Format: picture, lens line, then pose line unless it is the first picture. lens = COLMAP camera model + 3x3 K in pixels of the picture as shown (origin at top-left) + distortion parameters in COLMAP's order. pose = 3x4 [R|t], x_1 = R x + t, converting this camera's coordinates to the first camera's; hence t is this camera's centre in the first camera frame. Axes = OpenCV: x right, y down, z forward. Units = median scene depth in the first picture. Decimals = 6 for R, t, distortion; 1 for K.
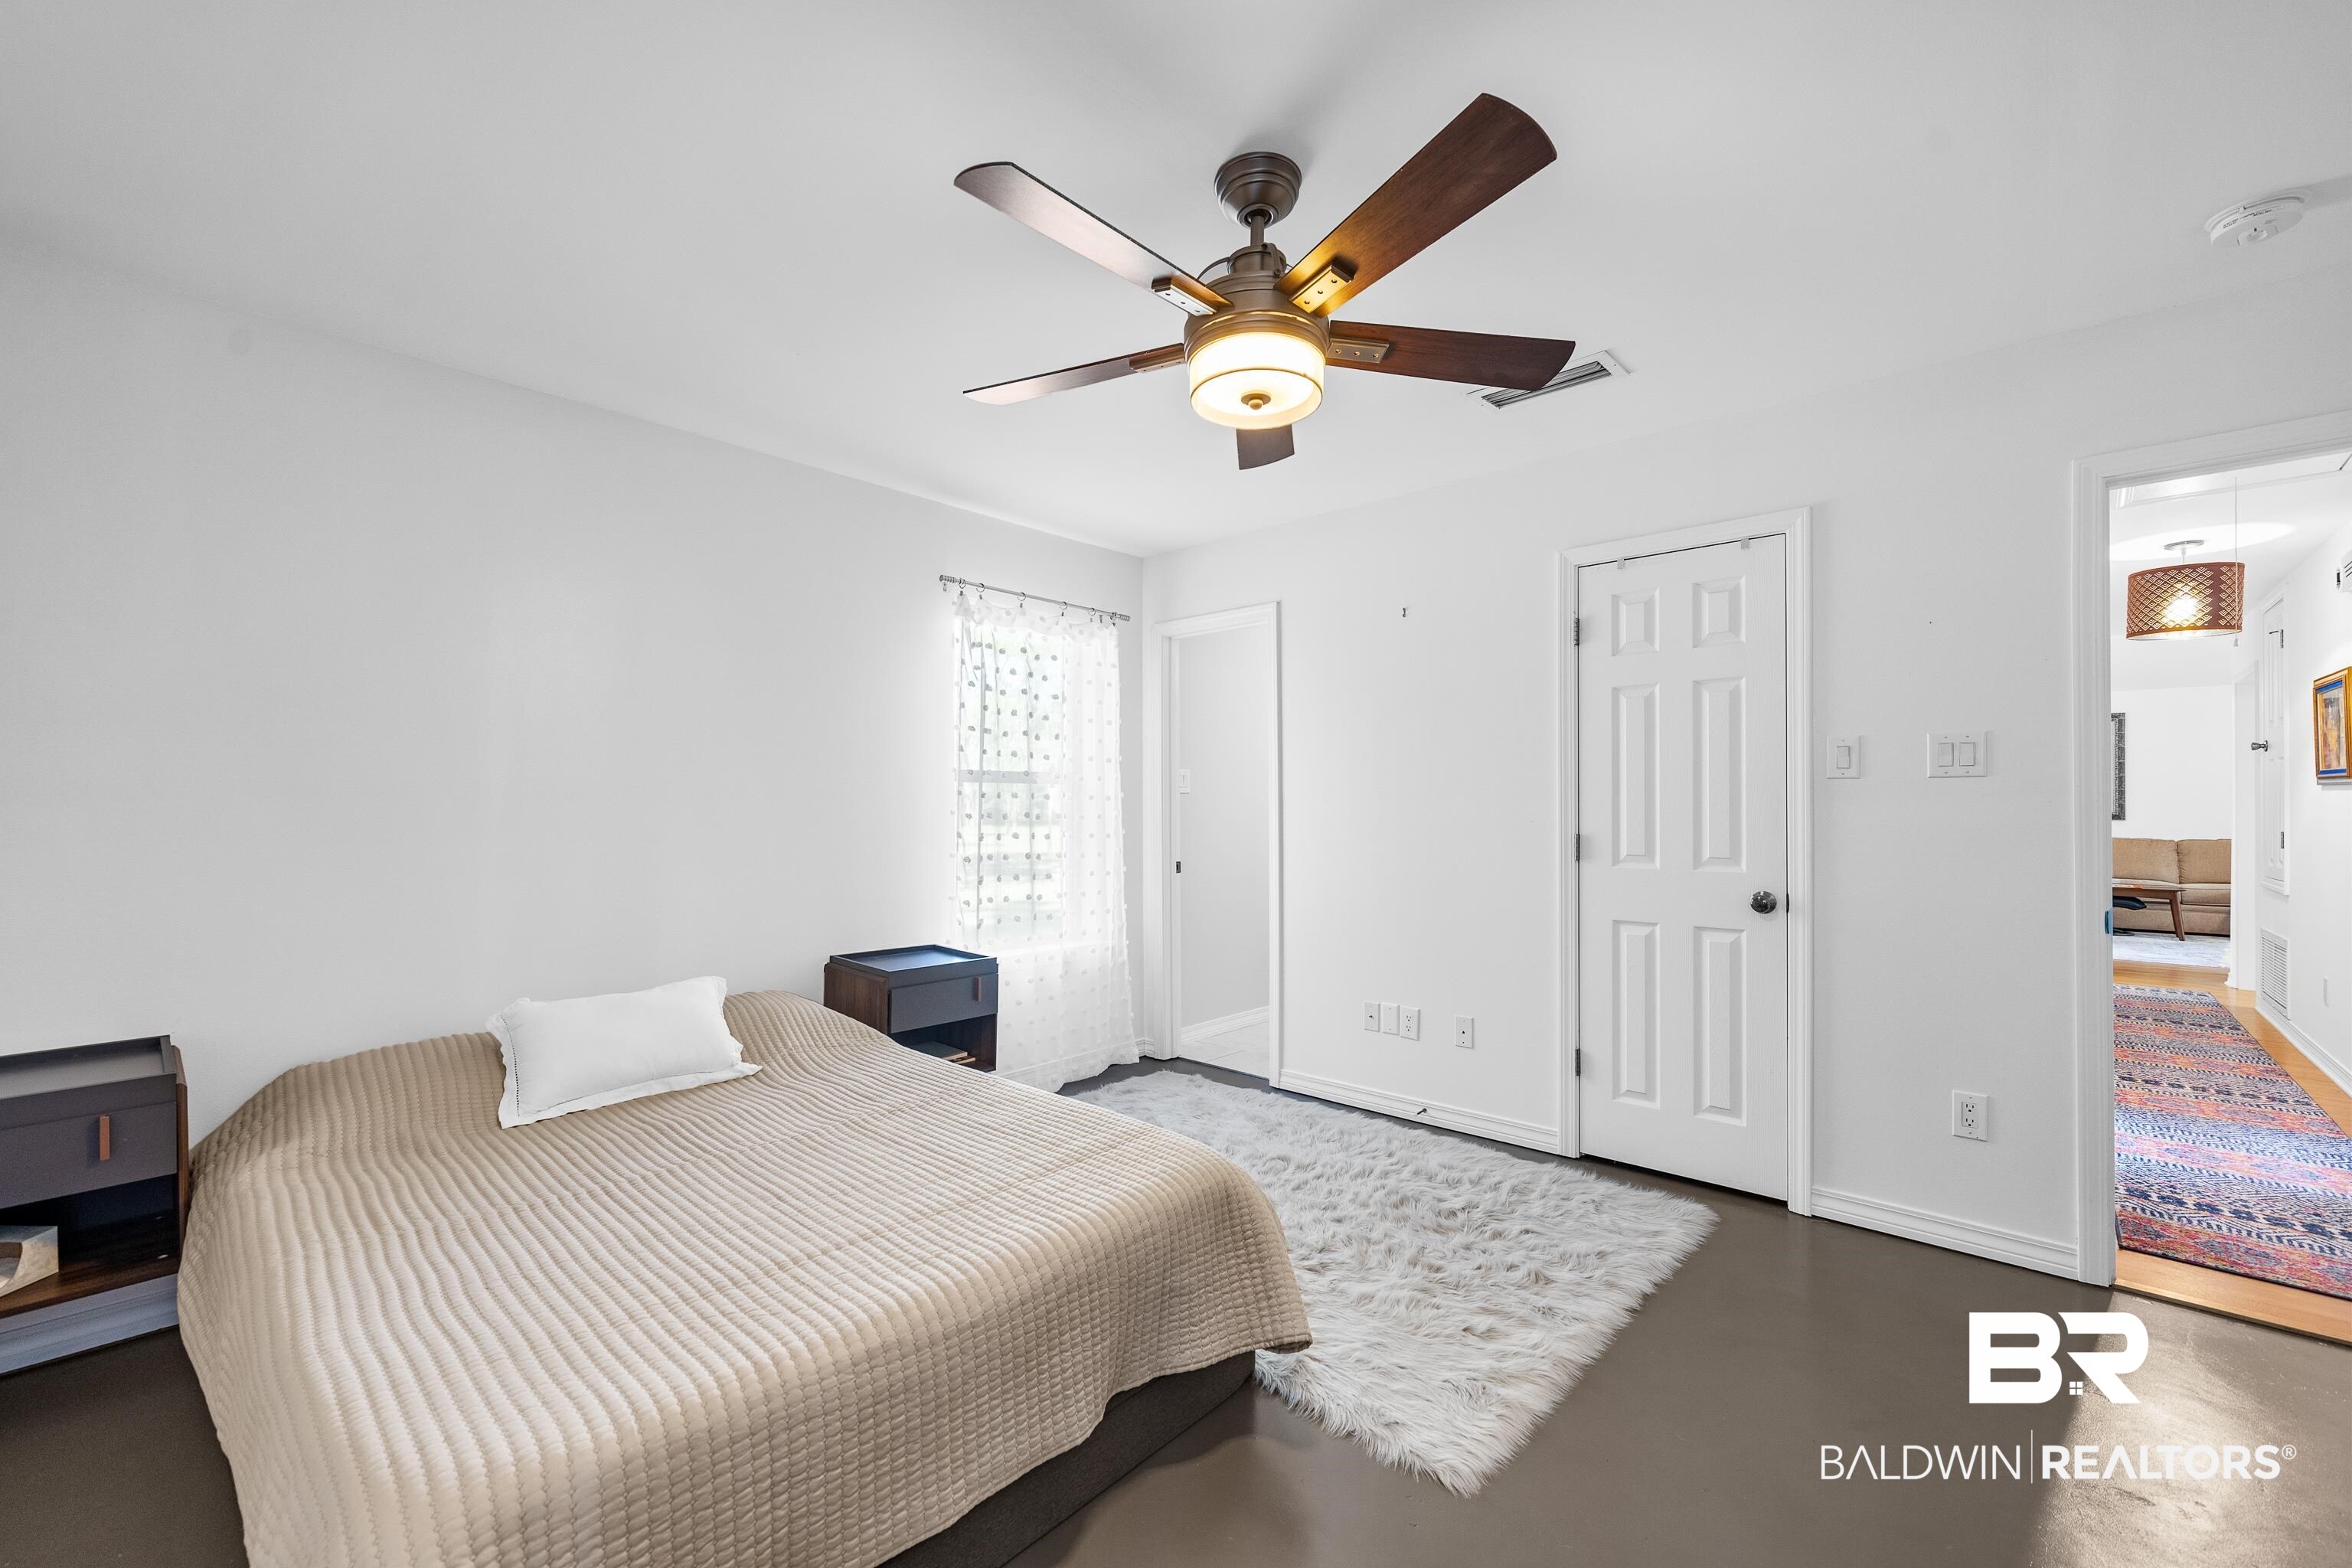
lens RADIAL K [[942.6, 0, 1179.9], [0, 942.6, 804.1], [0, 0, 1]] dist [-0.001416, 0.000420]
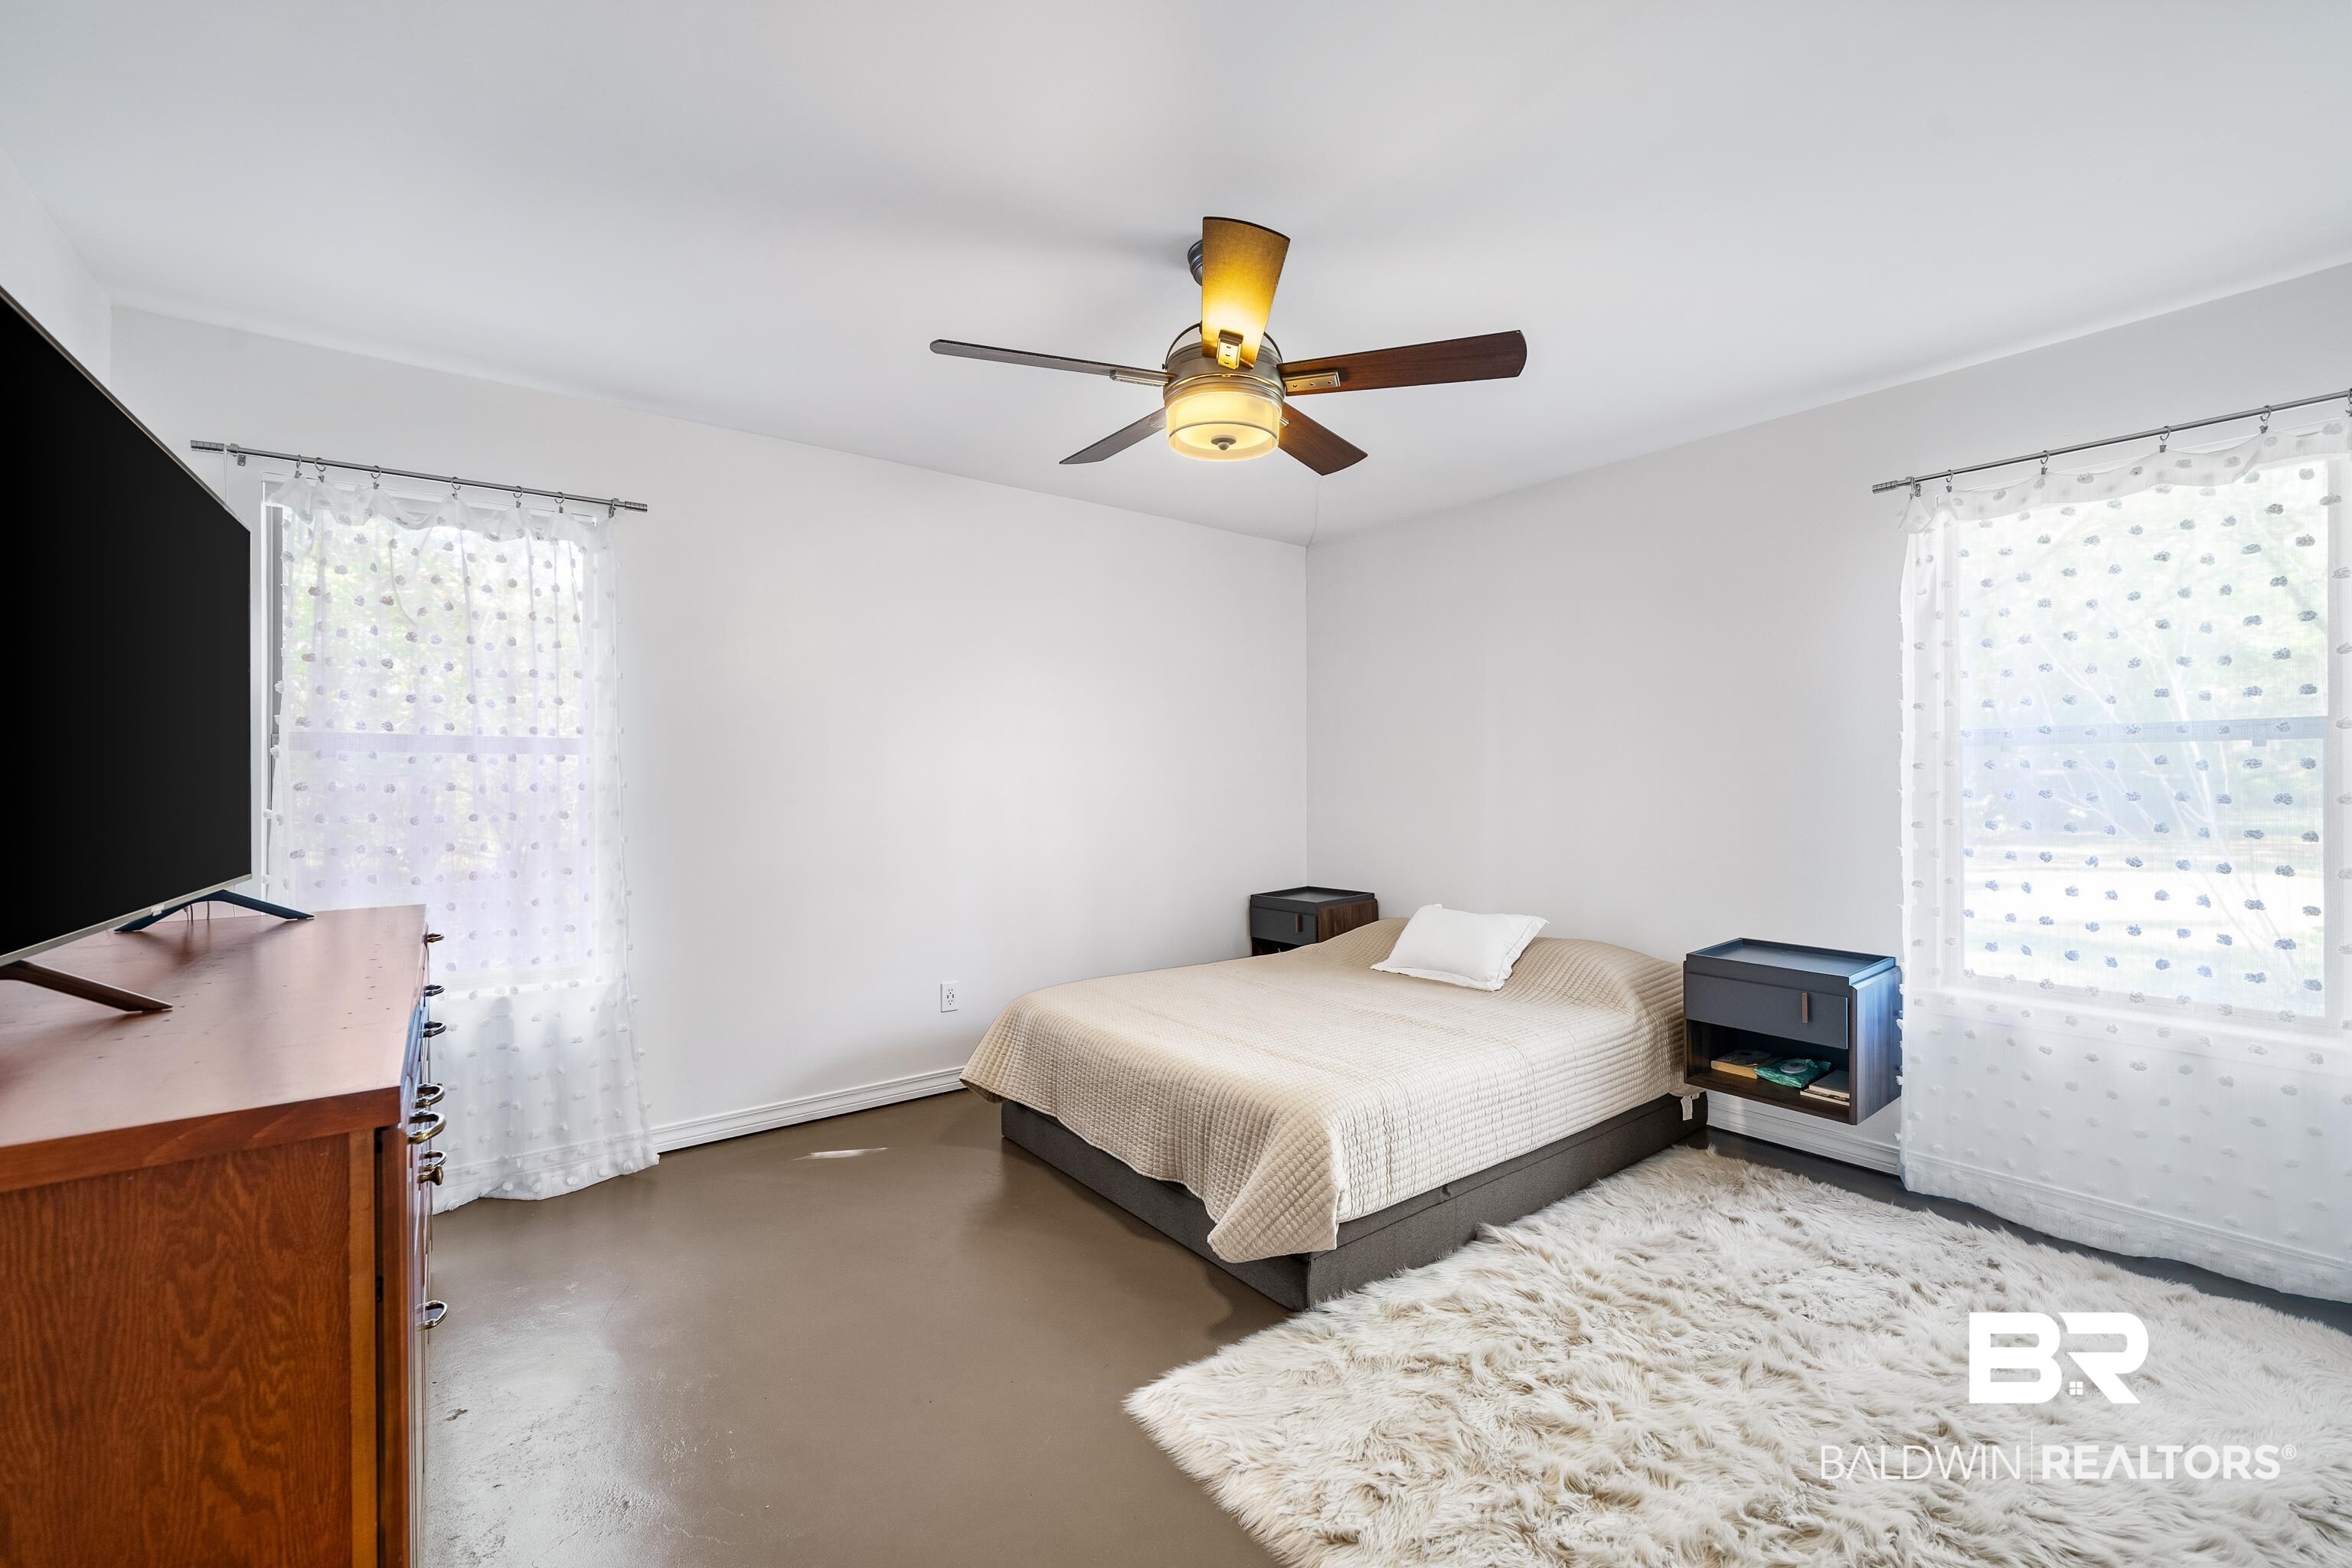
lens RADIAL K [[942.6, 0, 1181.3], [0, 942.6, 783.0], [0, 0, 1]] dist [-0.001416, 0.000420]
pose [[-0.178747, -0.001293, -0.983894, 0.637289], [0.008935, 0.999956, -0.002937, 0.000612], [0.983855, -0.009316, -0.178728, 0.581391]]
